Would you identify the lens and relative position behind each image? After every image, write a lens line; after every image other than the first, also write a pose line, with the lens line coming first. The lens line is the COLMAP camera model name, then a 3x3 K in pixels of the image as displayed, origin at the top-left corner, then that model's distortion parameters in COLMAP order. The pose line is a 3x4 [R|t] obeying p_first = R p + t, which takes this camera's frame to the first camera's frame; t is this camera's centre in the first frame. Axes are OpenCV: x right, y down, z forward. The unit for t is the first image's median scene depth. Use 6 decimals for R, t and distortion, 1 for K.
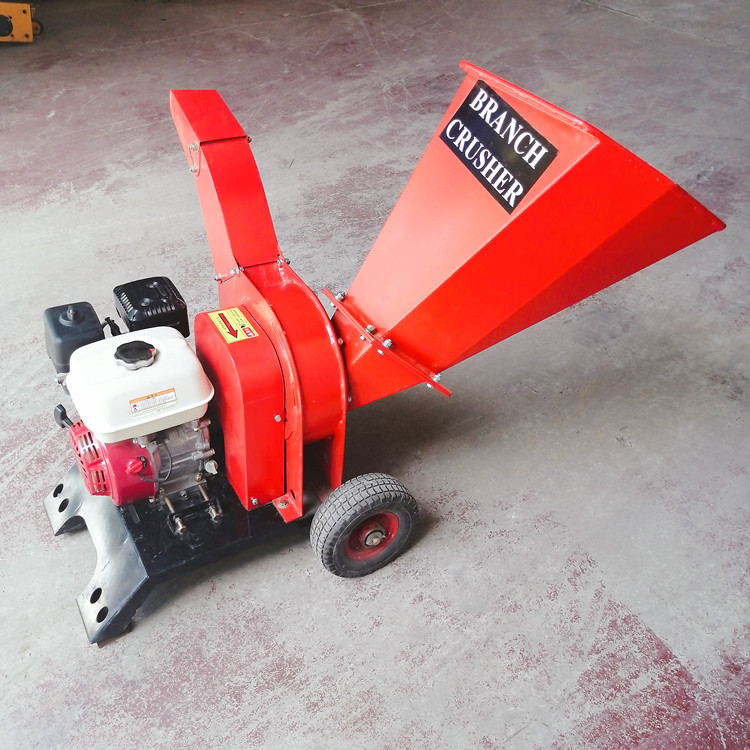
lens RADIAL K [[793.1, 0, 375.0], [0, 793.1, 375.0], [0, 0, 1]] dist [0.000821, 0.002773]
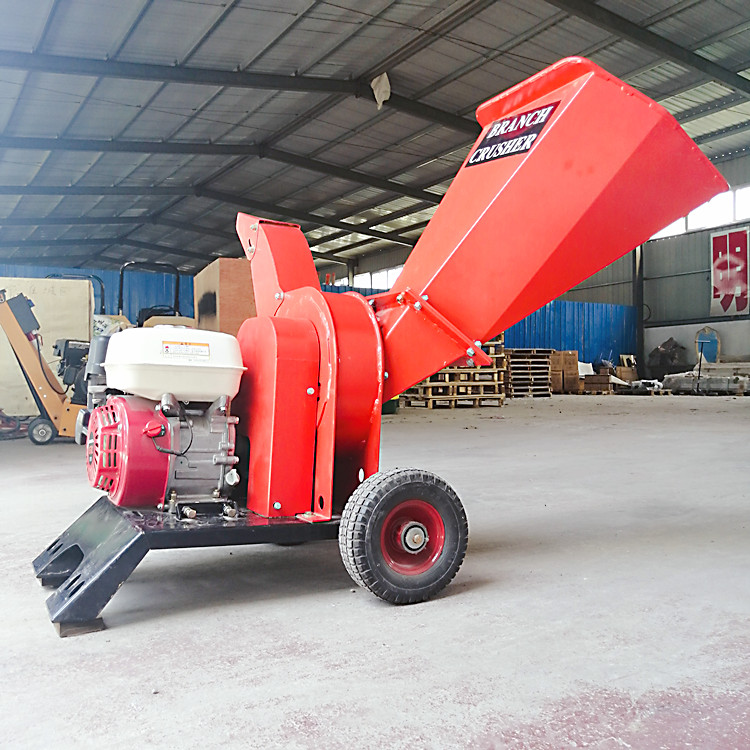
lens RADIAL K [[793.1, 0, 375.0], [0, 793.1, 375.0], [0, 0, 1]] dist [0.000821, 0.002773]
pose [[0.998717, -0.018762, -0.047034, -0.000979], [-0.015393, 0.772398, -0.634952, 0.634711], [0.048242, 0.634861, 0.771118, 0.258955]]
